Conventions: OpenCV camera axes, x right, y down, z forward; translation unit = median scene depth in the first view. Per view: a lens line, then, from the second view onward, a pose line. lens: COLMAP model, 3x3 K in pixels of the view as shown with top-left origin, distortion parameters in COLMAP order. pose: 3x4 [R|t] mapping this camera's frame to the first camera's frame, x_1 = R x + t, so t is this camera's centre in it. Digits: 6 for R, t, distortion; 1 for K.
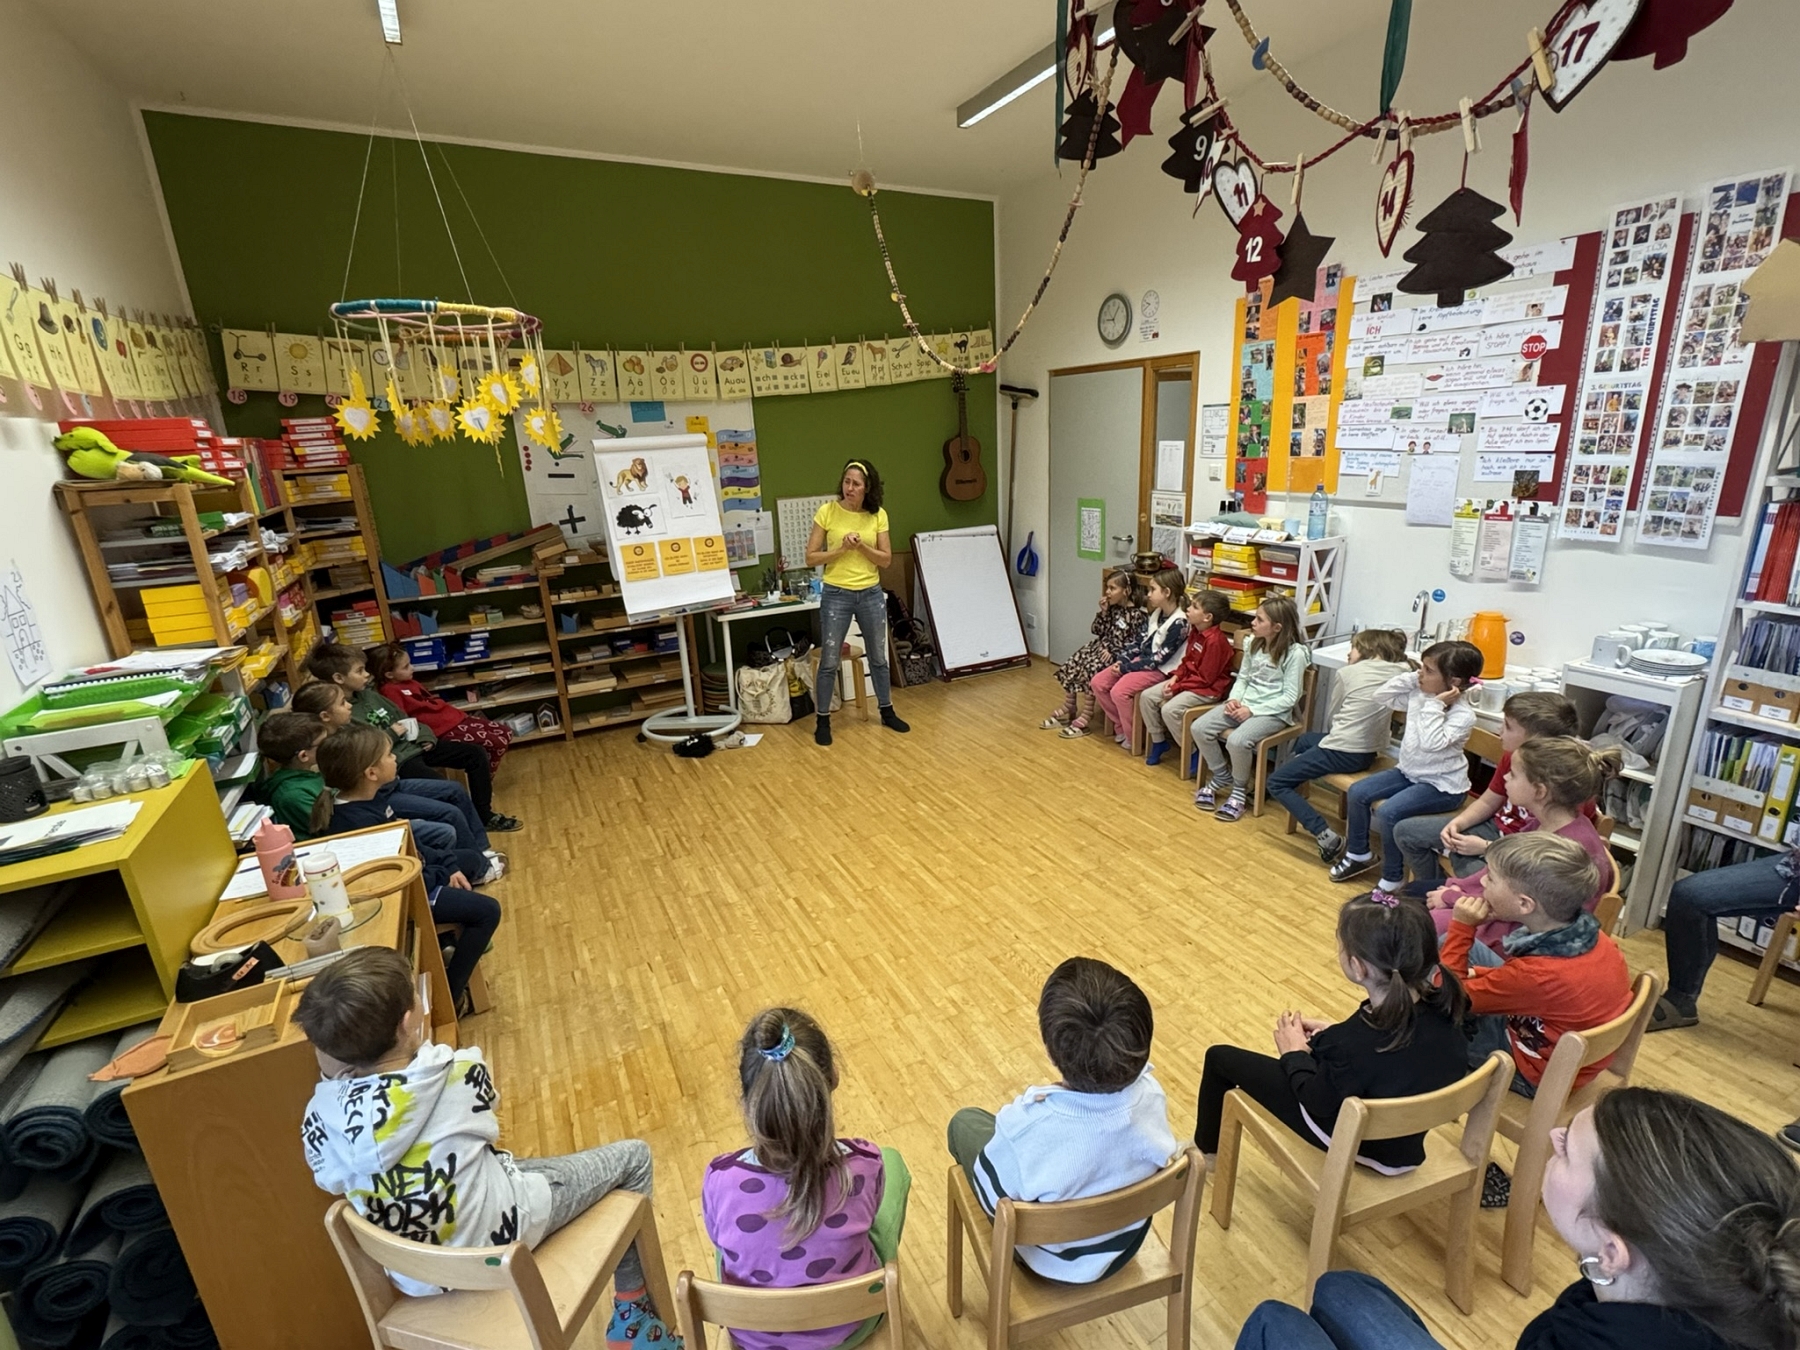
lens RADIAL K [[844.2, 0, 903.8], [0, 844.2, 679.9], [0, 0, 1]] dist [0.000699, 0.000116]
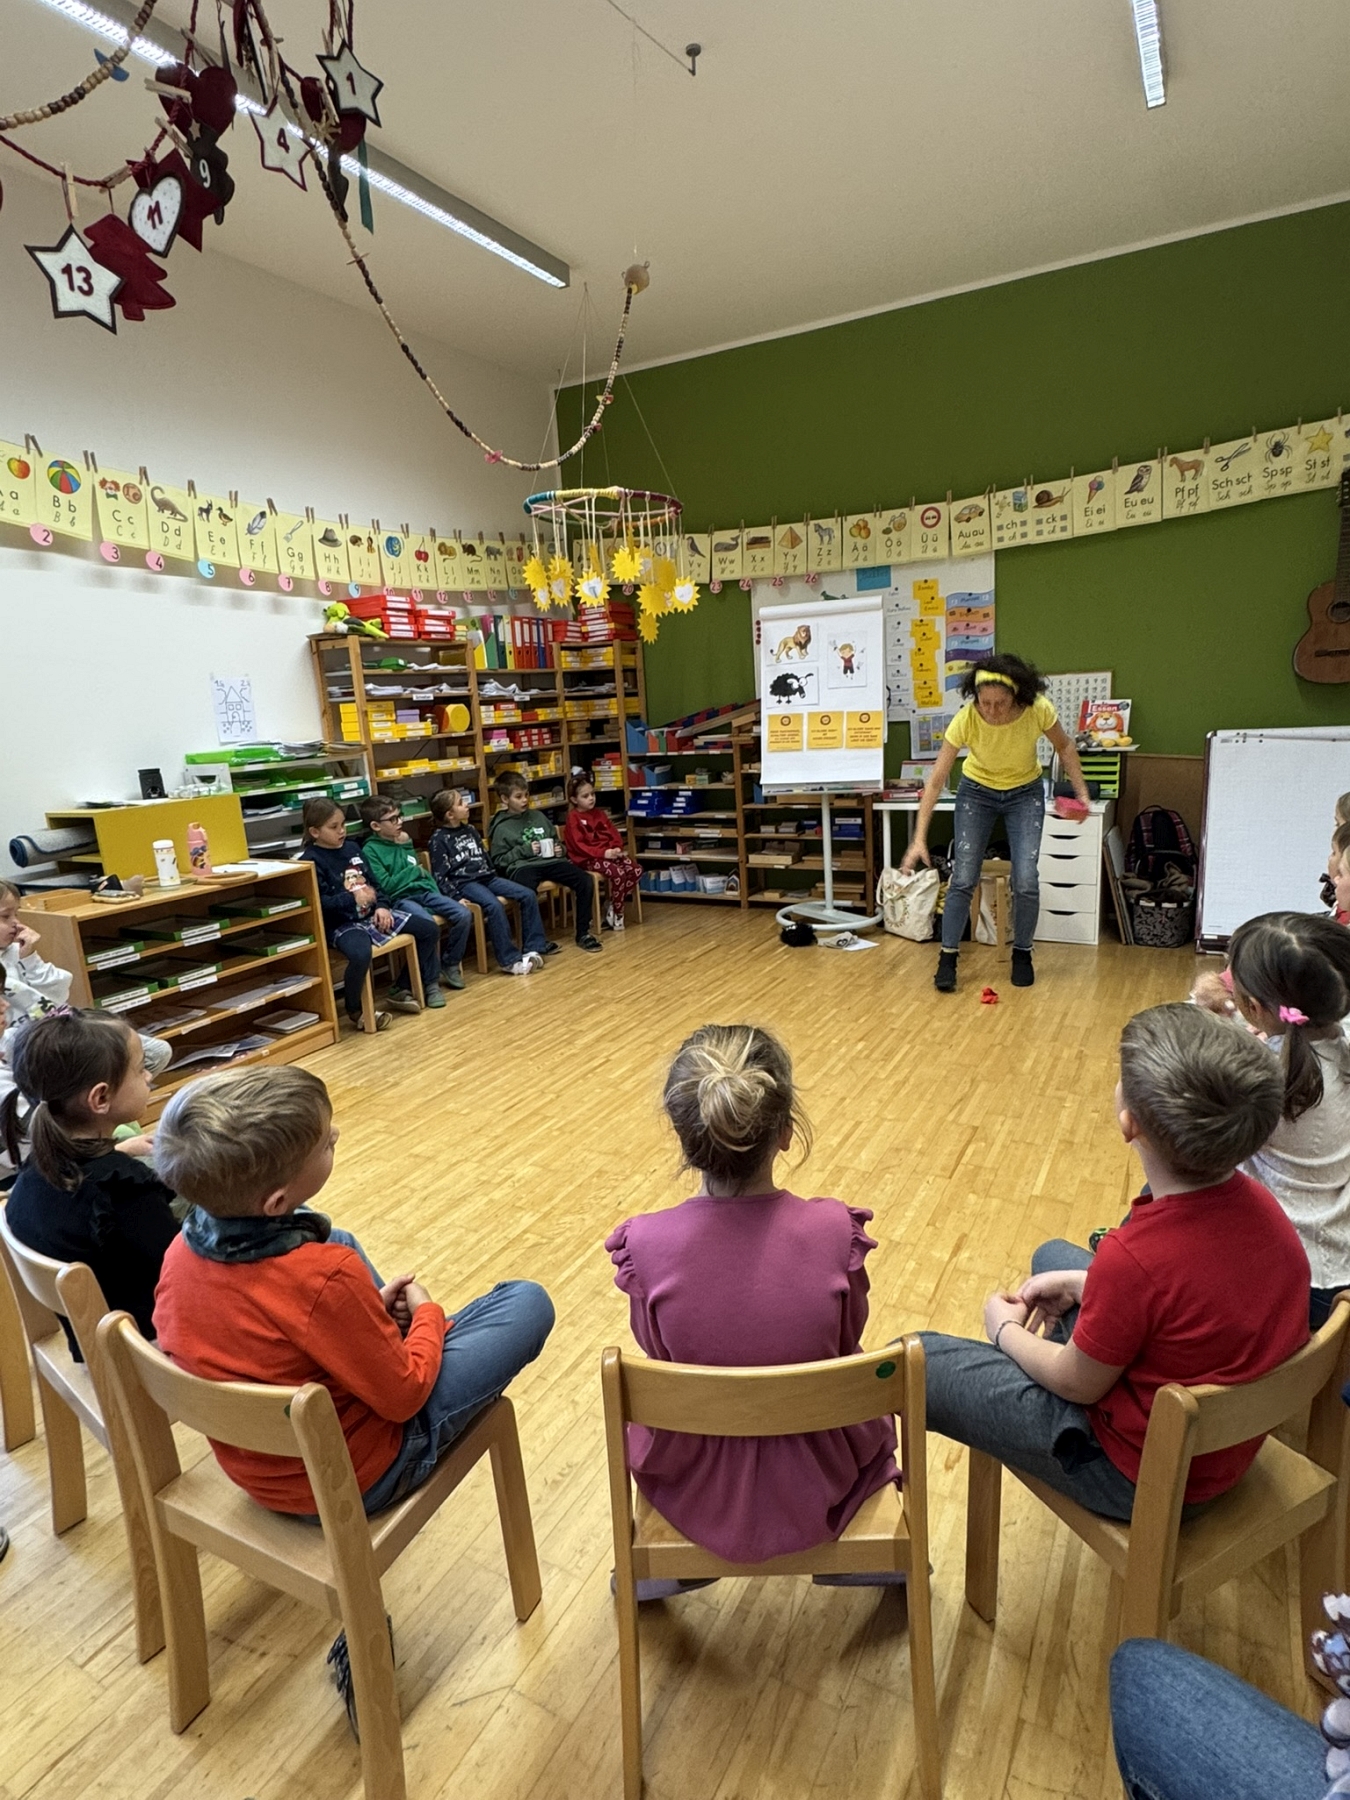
lens RADIAL K [[953.5, 0, 675.0], [0, 953.5, 900.0], [0, 0, 1]] dist [-0.002225, 0.001858]
pose [[0.549457, 0.185420, -0.814688, 0.504428], [-0.210795, 0.974286, 0.079576, -0.012805], [0.808494, 0.128009, 0.574414, 0.277579]]
